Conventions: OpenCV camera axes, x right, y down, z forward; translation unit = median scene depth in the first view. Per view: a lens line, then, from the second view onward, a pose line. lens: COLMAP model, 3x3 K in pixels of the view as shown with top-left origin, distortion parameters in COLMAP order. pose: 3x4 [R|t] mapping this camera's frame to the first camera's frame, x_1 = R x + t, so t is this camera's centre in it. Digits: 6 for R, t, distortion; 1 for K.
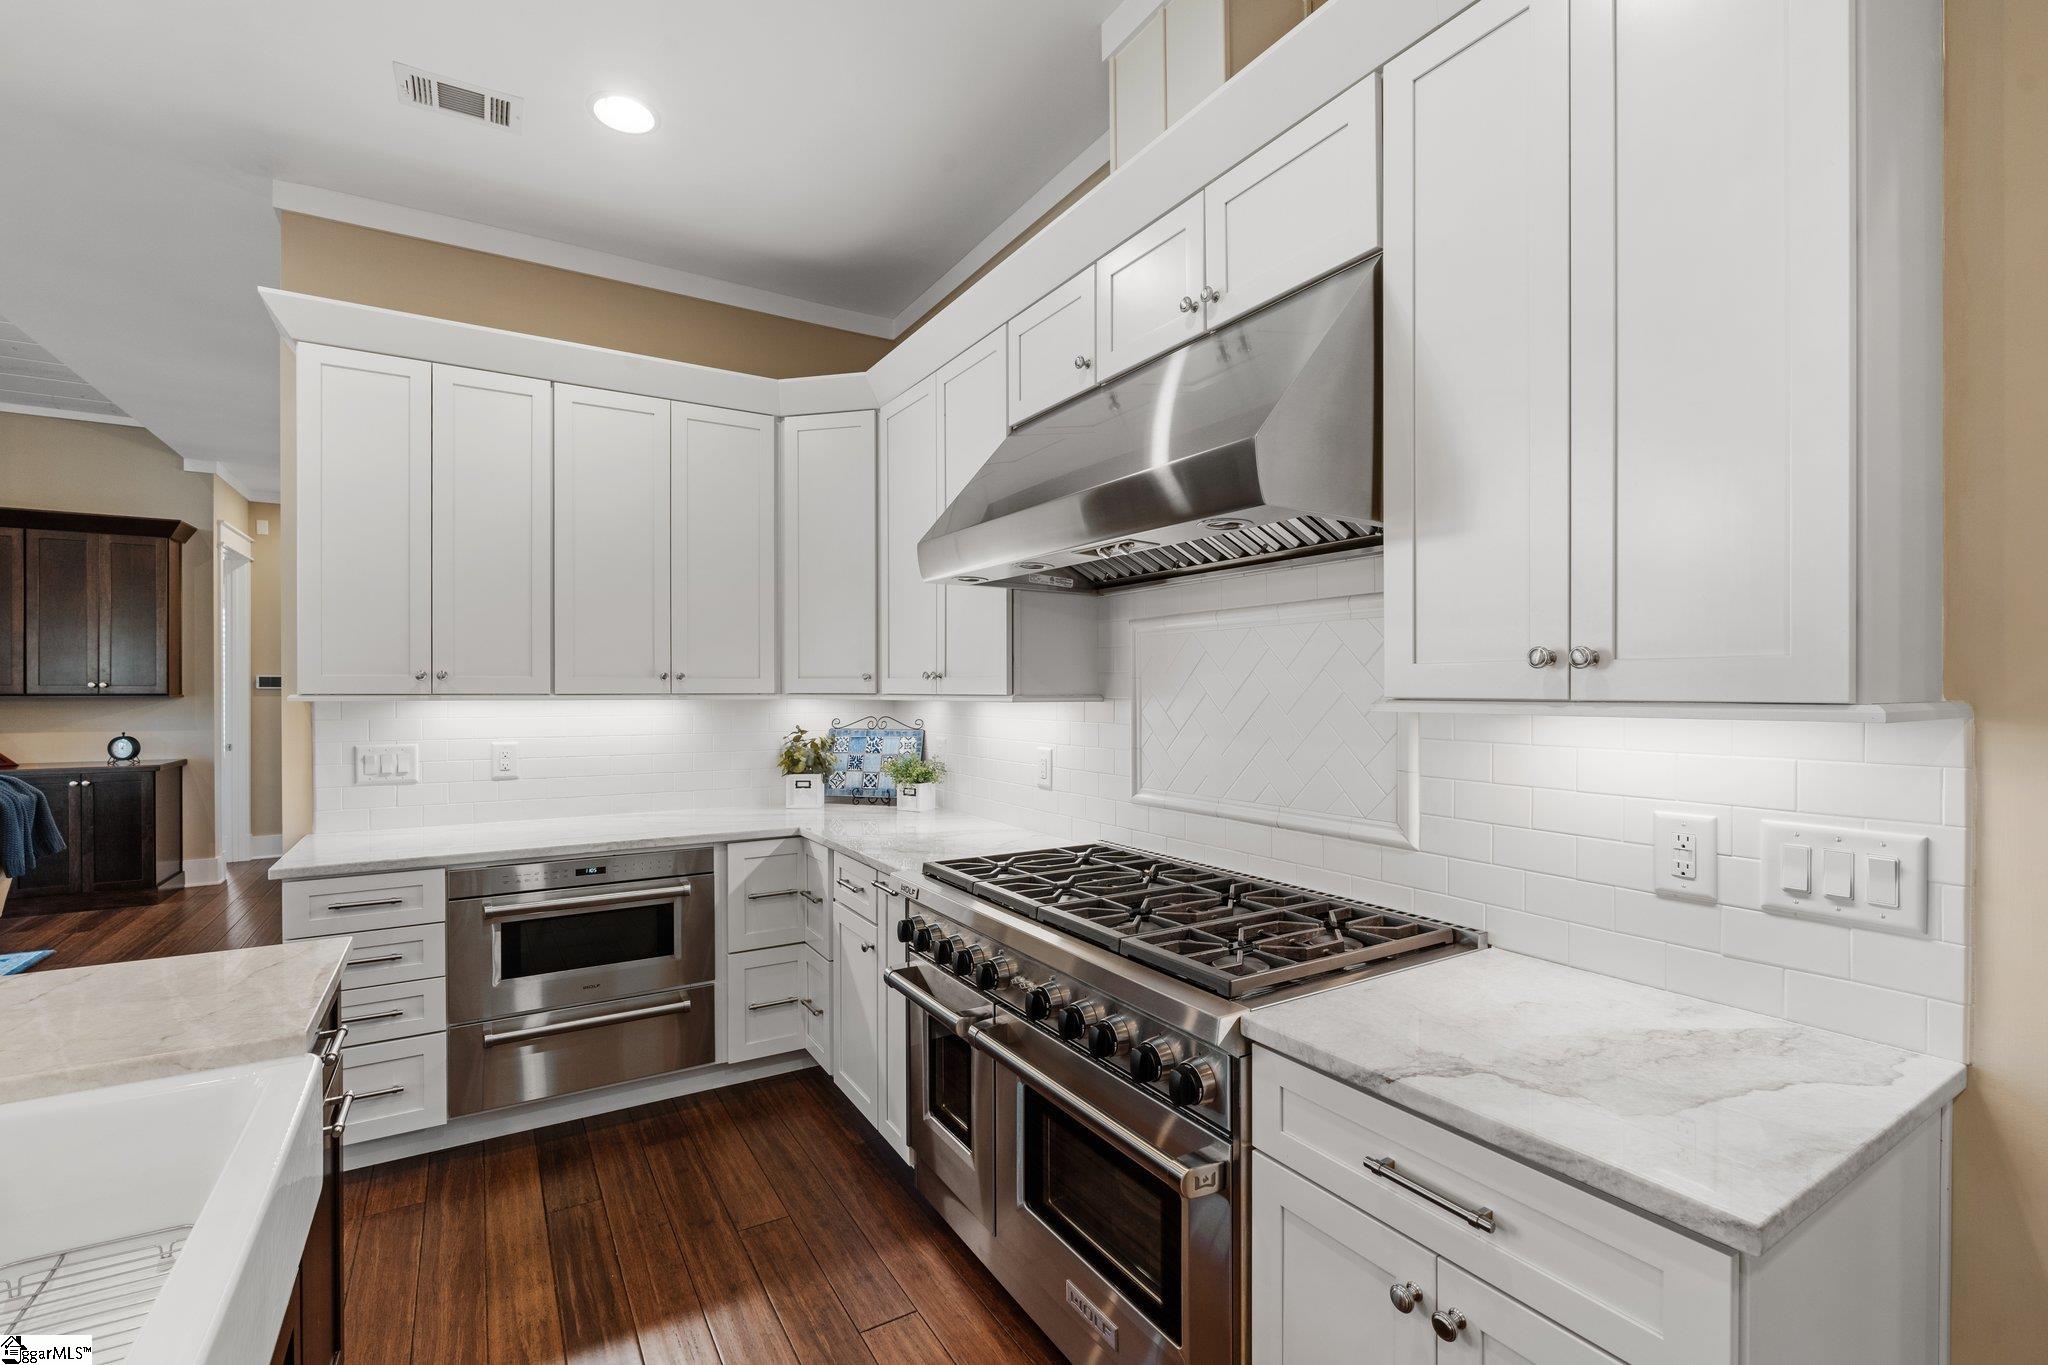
lens RADIAL K [[891.3, 0, 1027.4], [0, 891.3, 694.4], [0, 0, 1]] dist [-0.008816, 0.000685]
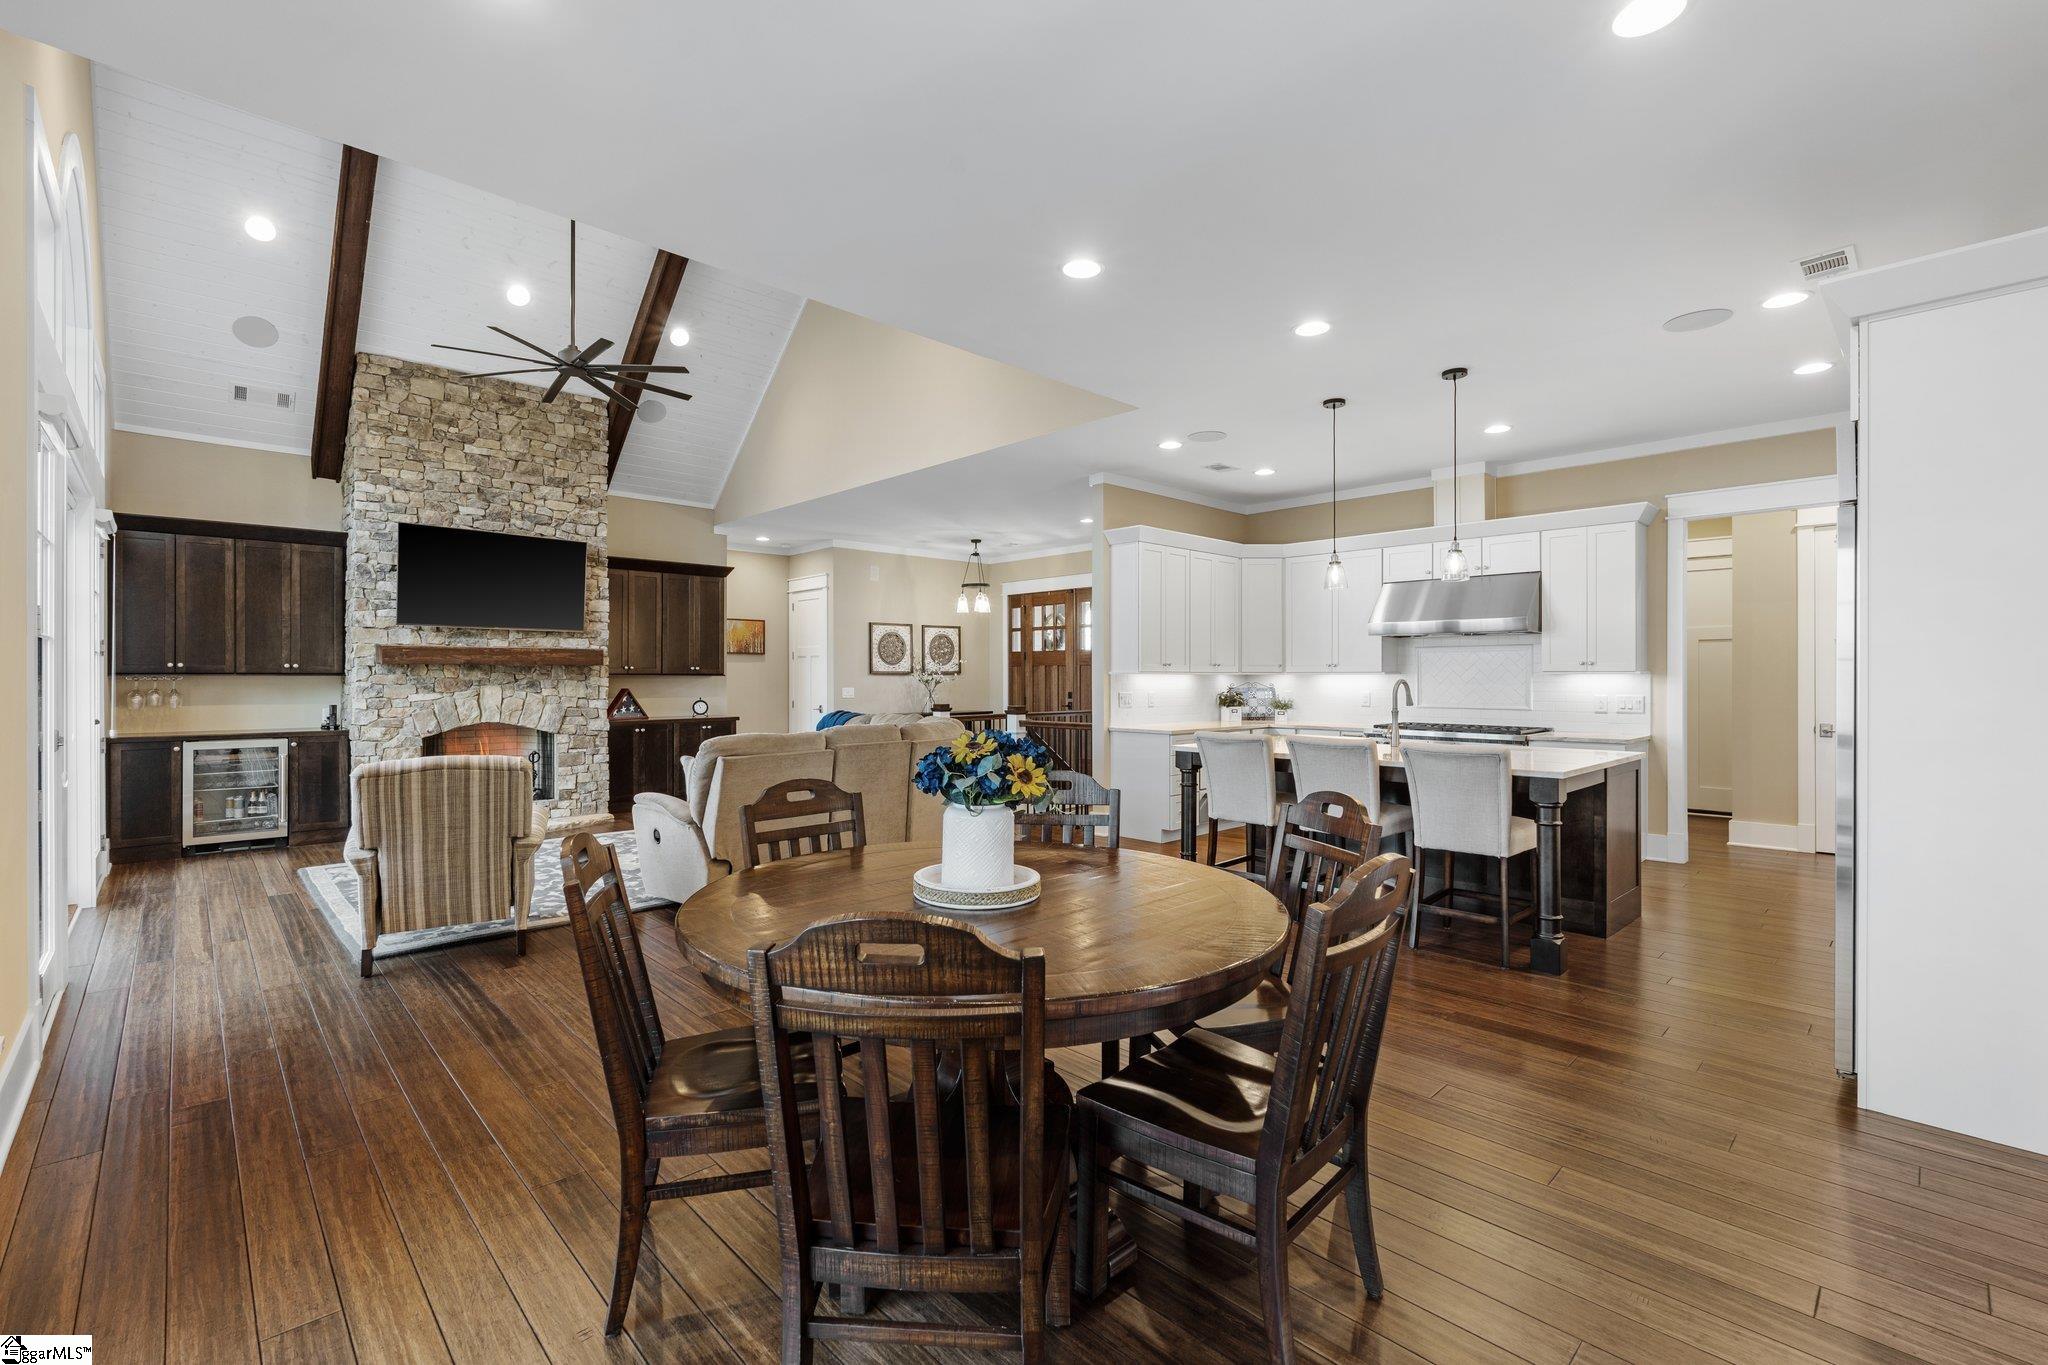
lens RADIAL K [[891.3, 0, 1024.8], [0, 891.3, 674.8], [0, 0, 1]] dist [-0.008816, 0.000685]
pose [[0.976657, 0.000322, 0.214804, -1.526669], [0.000988, 0.999982, -0.005989, 0.022559], [-0.214802, 0.006062, 0.976639, -1.384996]]
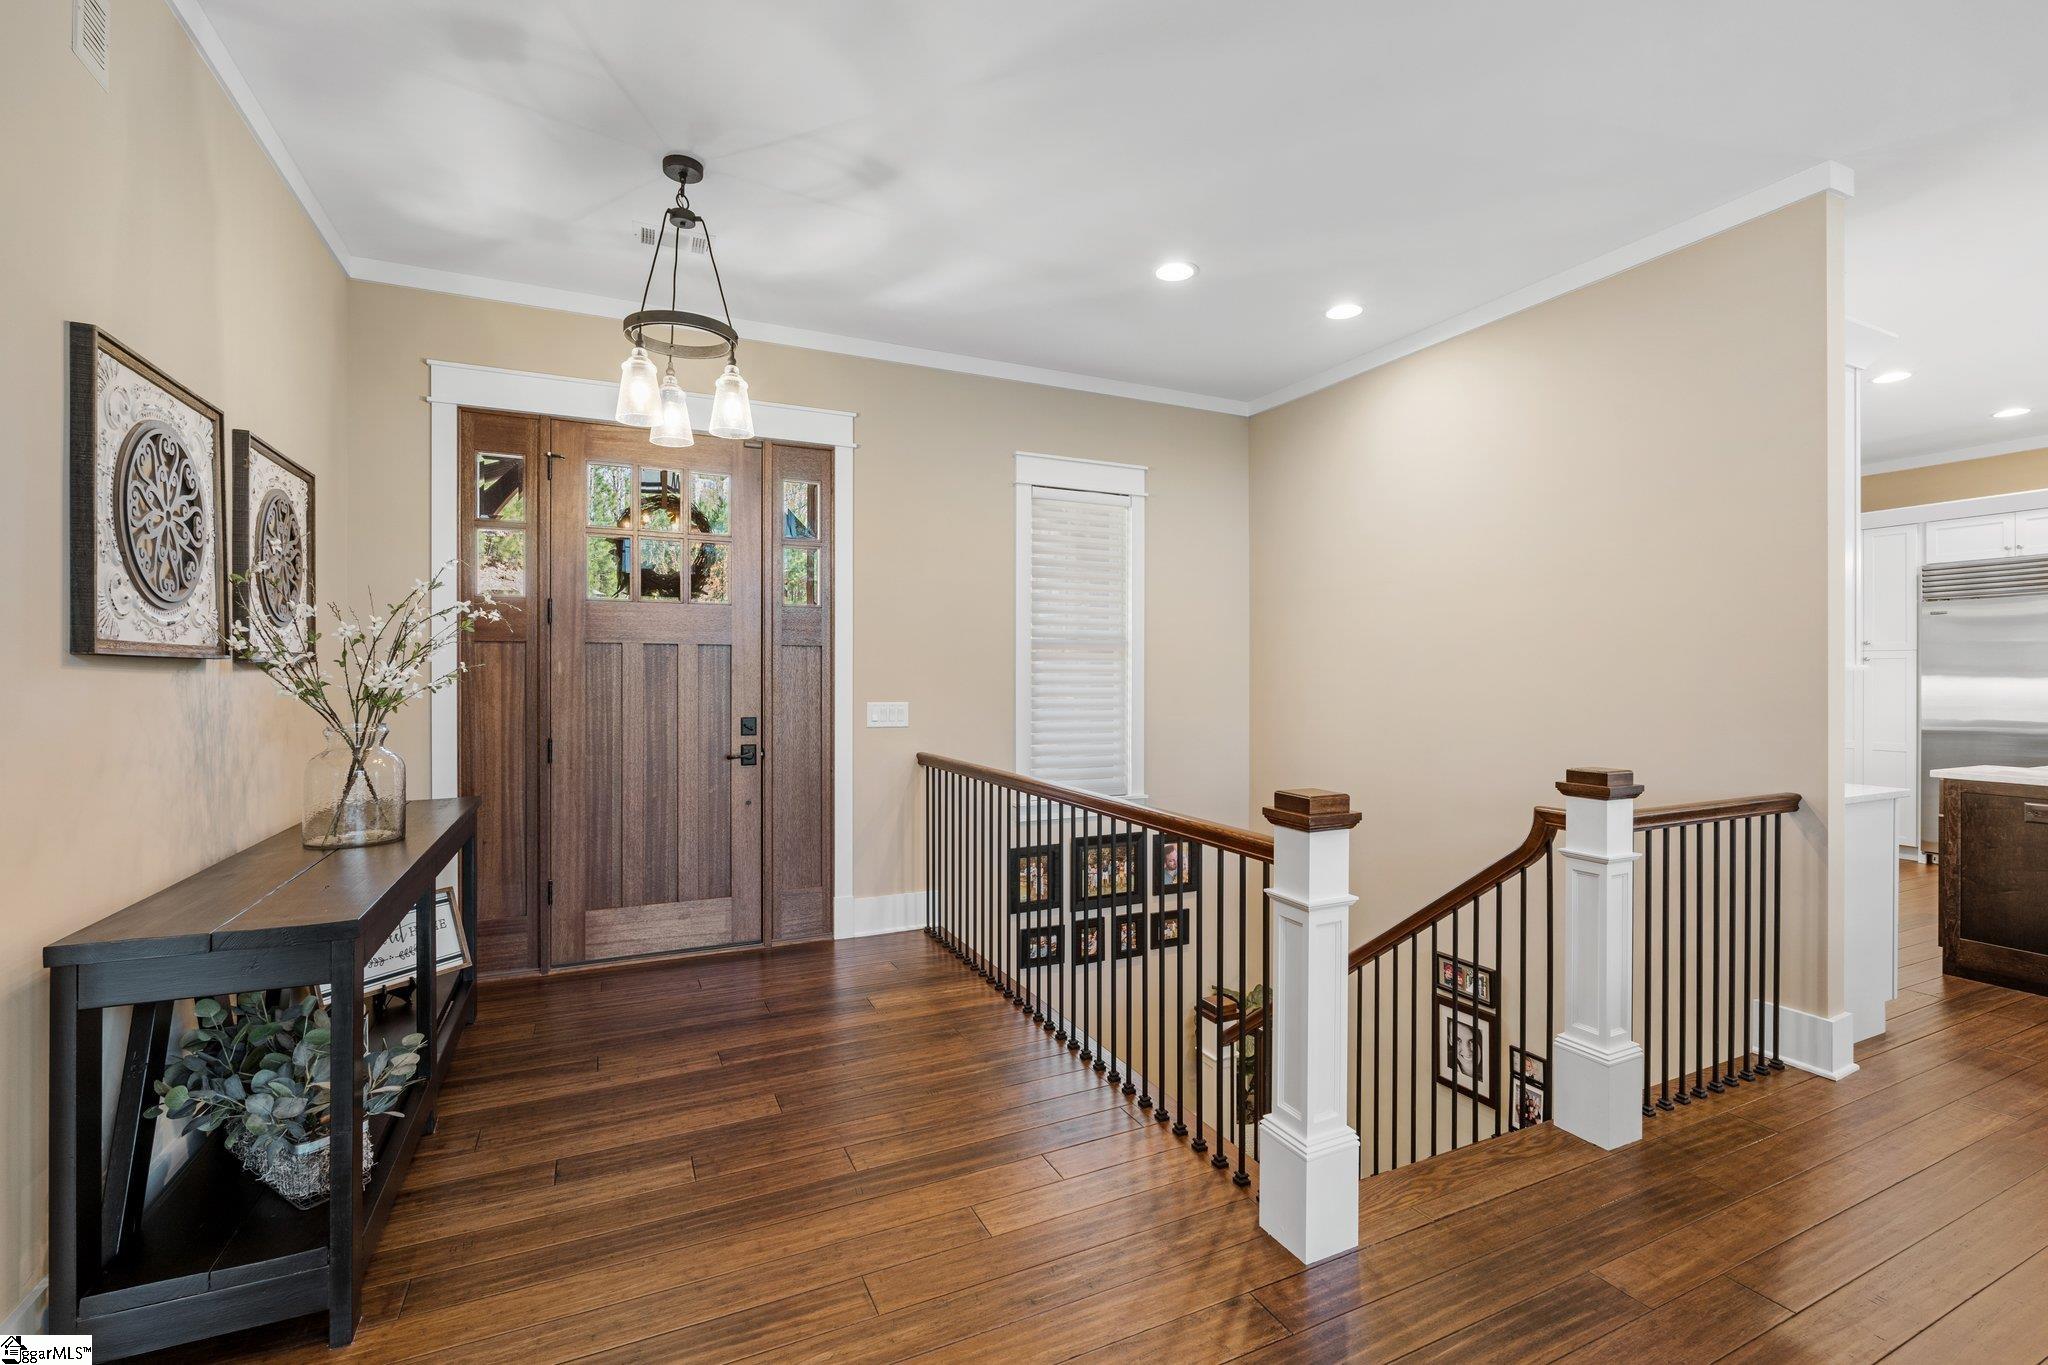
lens RADIAL K [[891.3, 0, 1026.4], [0, 891.3, 674.7], [0, 0, 1]] dist [-0.008816, 0.000685]
pose [[0.111594, 0.000851, 0.993754, -1.859259], [0.002596, 0.999996, -0.001148, 0.009114], [-0.993751, 0.002708, 0.111591, 1.722400]]
